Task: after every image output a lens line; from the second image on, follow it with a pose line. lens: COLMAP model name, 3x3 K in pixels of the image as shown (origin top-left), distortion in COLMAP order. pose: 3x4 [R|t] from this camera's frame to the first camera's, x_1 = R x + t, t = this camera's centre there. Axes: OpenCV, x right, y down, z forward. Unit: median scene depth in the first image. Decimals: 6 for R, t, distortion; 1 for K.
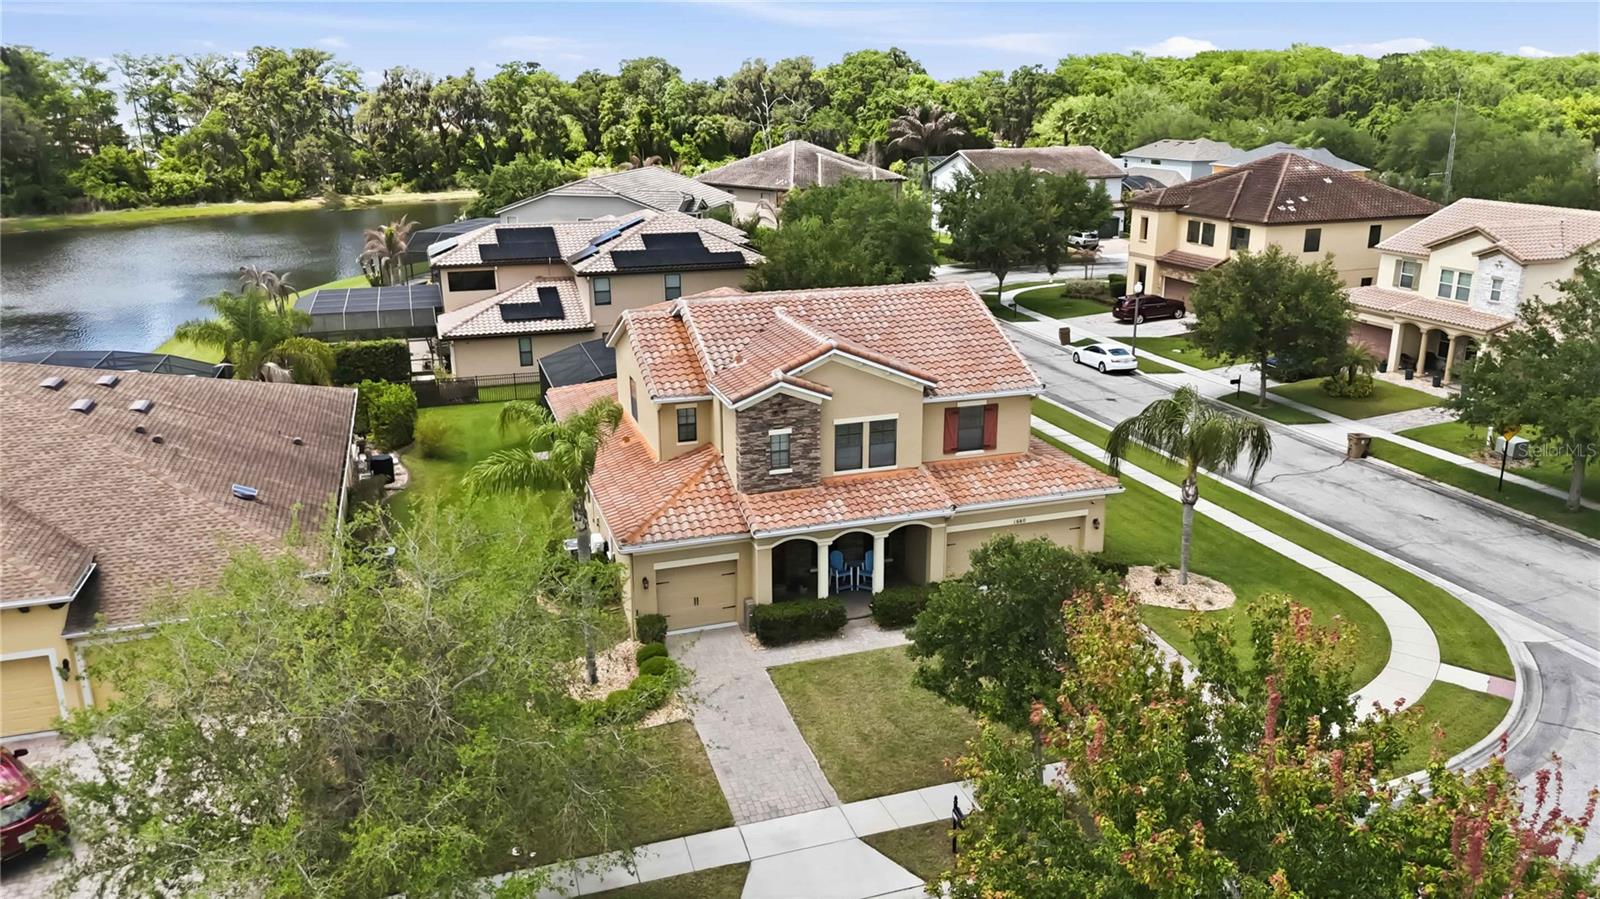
lens RADIAL K [[1179.7, 0, 804.2], [0, 1179.7, 455.0], [0, 0, 1]] dist [0.070053, -0.073417]
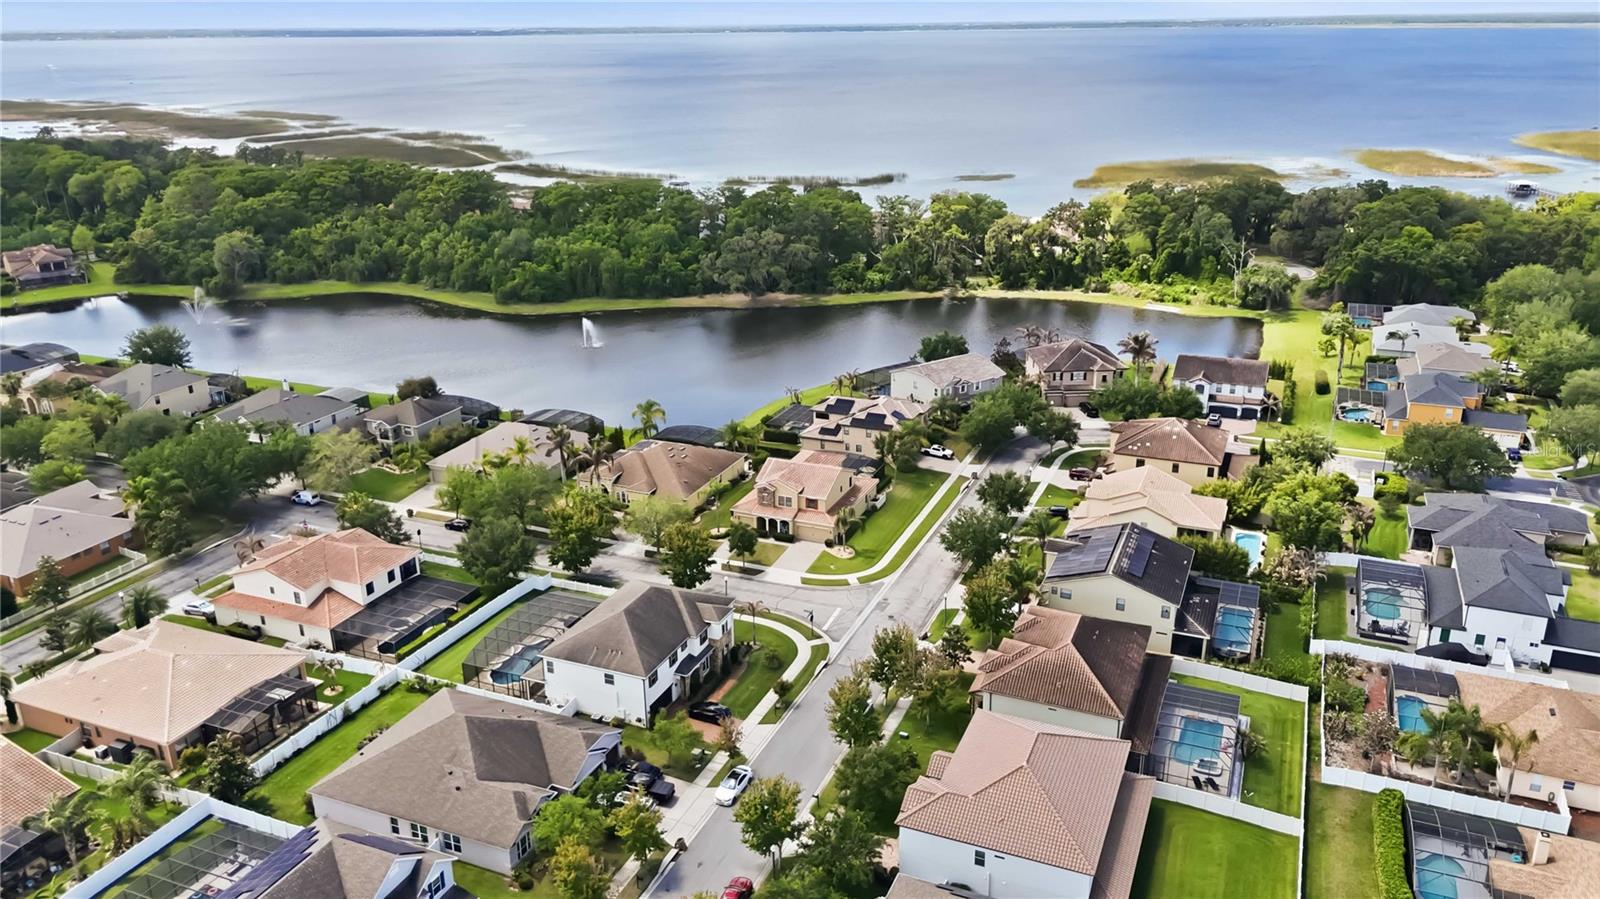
lens RADIAL K [[1179.7, 0, 794.3], [0, 1179.7, 441.8], [0, 0, 1]] dist [0.070053, -0.073417]
pose [[0.749898, 0.218452, -0.624445, 1.591956], [-0.189480, 0.975286, 0.113640, -0.420223], [0.633837, 0.033101, 0.772758, -1.393664]]
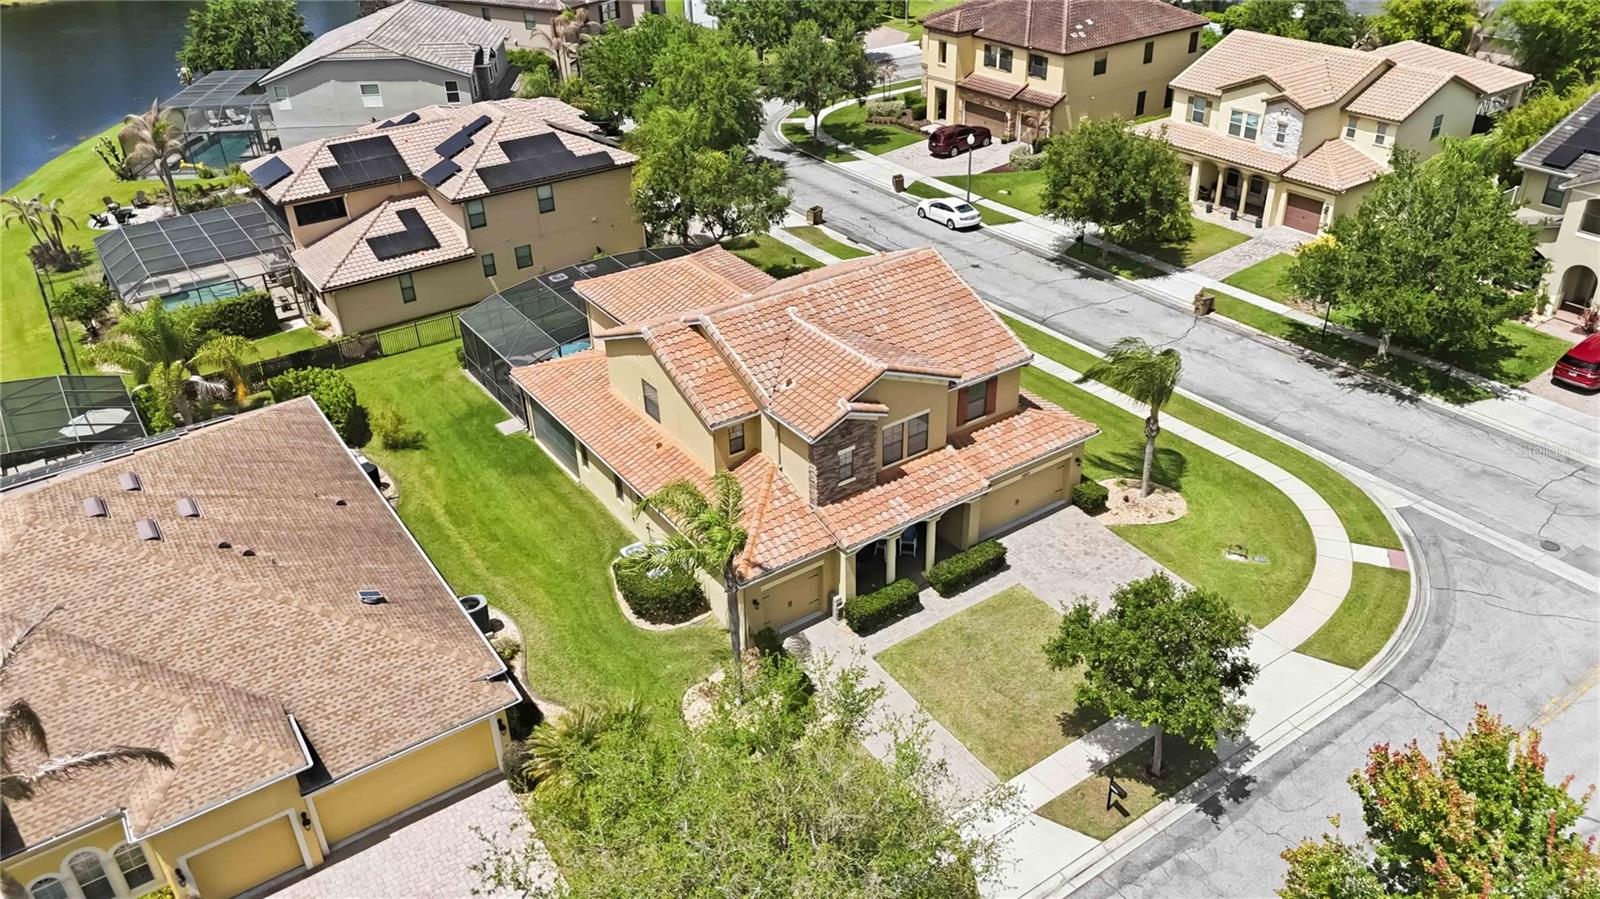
lens RADIAL K [[1179.7, 0, 807.7], [0, 1179.7, 451.8], [0, 0, 1]] dist [0.070053, -0.073417]
pose [[0.957885, -0.163832, 0.235829, -0.168890], [0.105338, 0.964496, 0.242182, -0.154702], [-0.267133, -0.207141, 0.941134, -0.025490]]
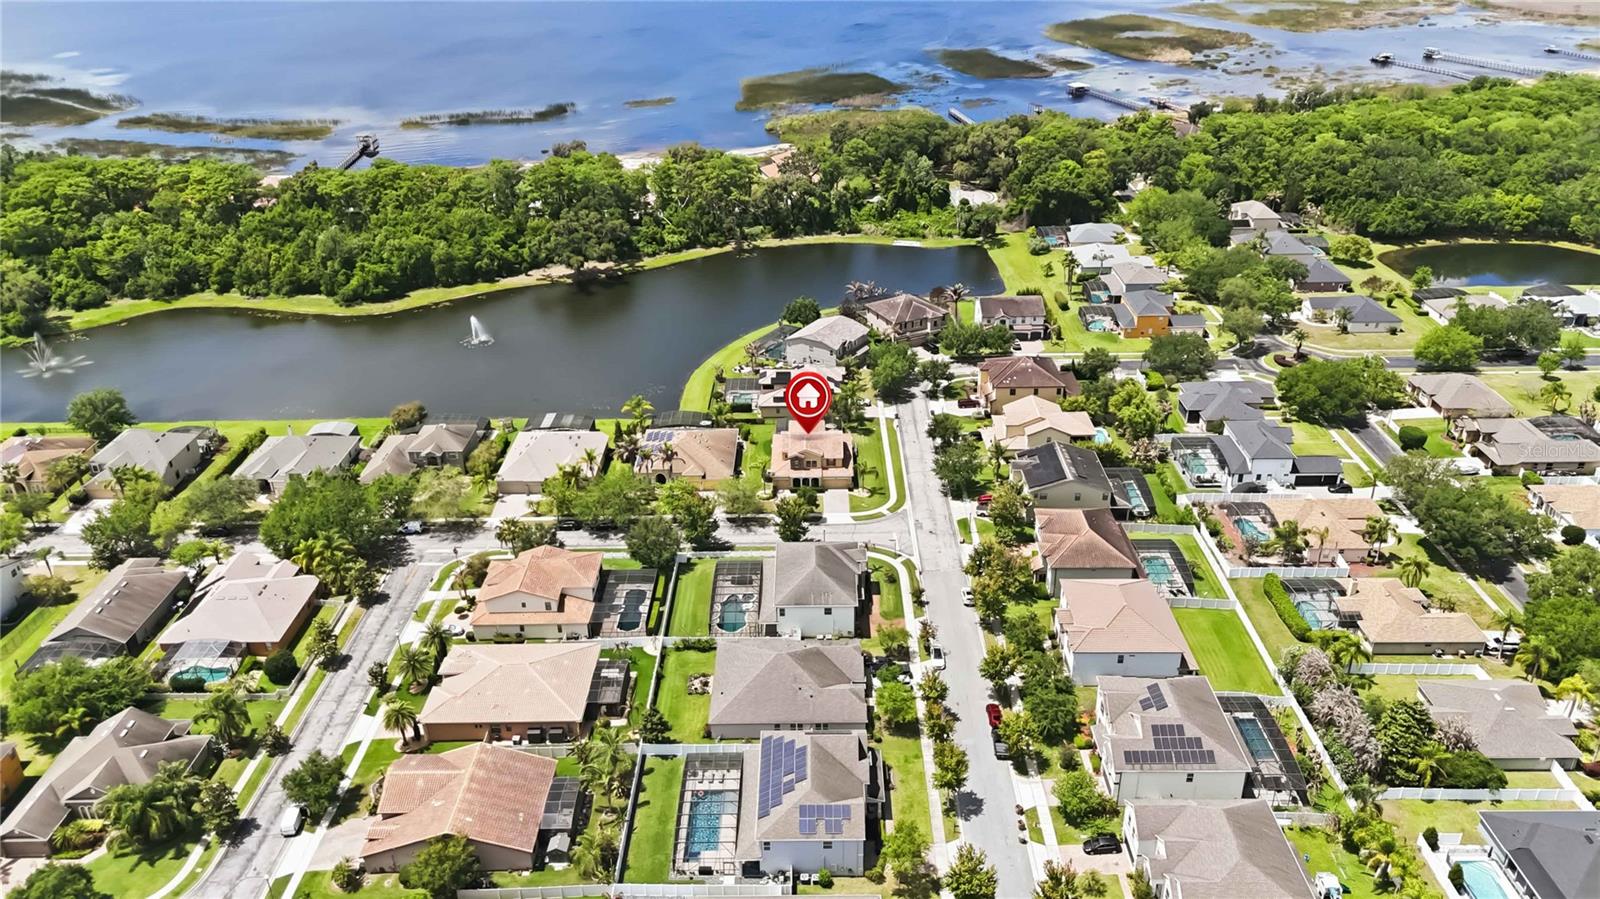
lens RADIAL K [[1179.7, 0, 796.1], [0, 1179.7, 451.3], [0, 0, 1]] dist [0.070053, -0.073417]
pose [[0.947155, 0.135911, -0.290562, 0.990674], [-0.086017, 0.980242, 0.178119, -0.656597], [0.309029, -0.143713, 0.940132, -2.728244]]
